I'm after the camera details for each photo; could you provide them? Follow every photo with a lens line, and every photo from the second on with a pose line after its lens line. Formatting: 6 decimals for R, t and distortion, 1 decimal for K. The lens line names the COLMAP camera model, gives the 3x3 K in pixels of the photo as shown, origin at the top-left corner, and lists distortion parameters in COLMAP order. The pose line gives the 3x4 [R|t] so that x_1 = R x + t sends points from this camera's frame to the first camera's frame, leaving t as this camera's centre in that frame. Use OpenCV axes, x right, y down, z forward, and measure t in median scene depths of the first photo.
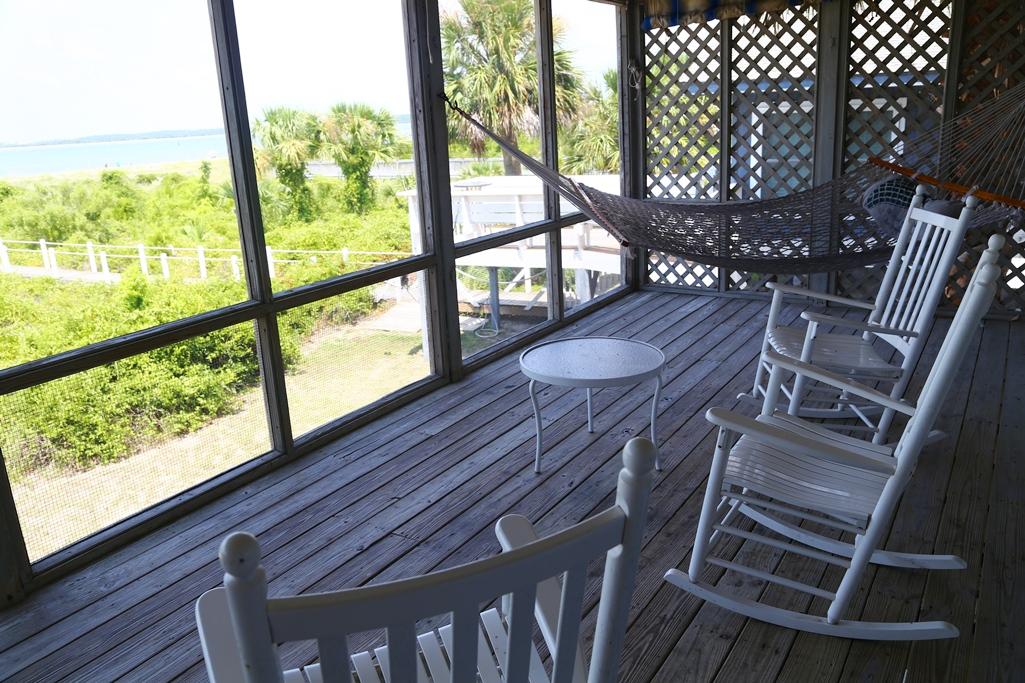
lens RADIAL K [[818.7, 0, 506.6], [0, 818.7, 345.3], [0, 0, 1]] dist [-0.009441, 0.002656]
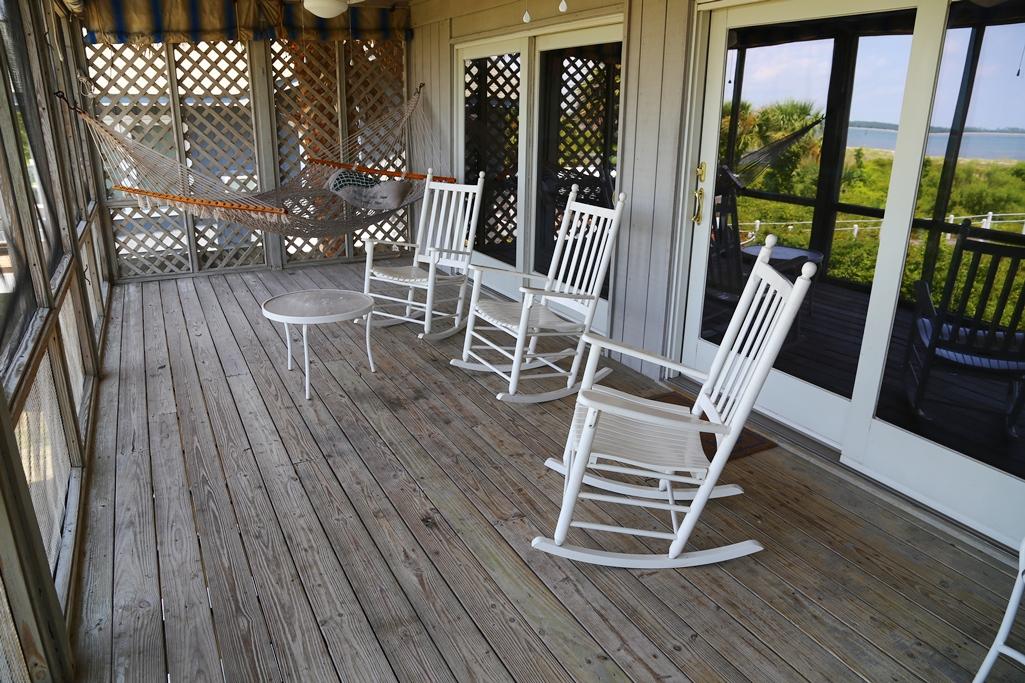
lens RADIAL K [[707.3, 0, 509.7], [0, 707.3, 341.2], [0, 0, 1]] dist [-0.049373, 0.007455]
pose [[0.489963, -0.224609, 0.842311, -0.448413], [0.215908, 0.967399, 0.132373, -0.004962], [-0.844583, 0.117003, 0.522485, 0.103566]]
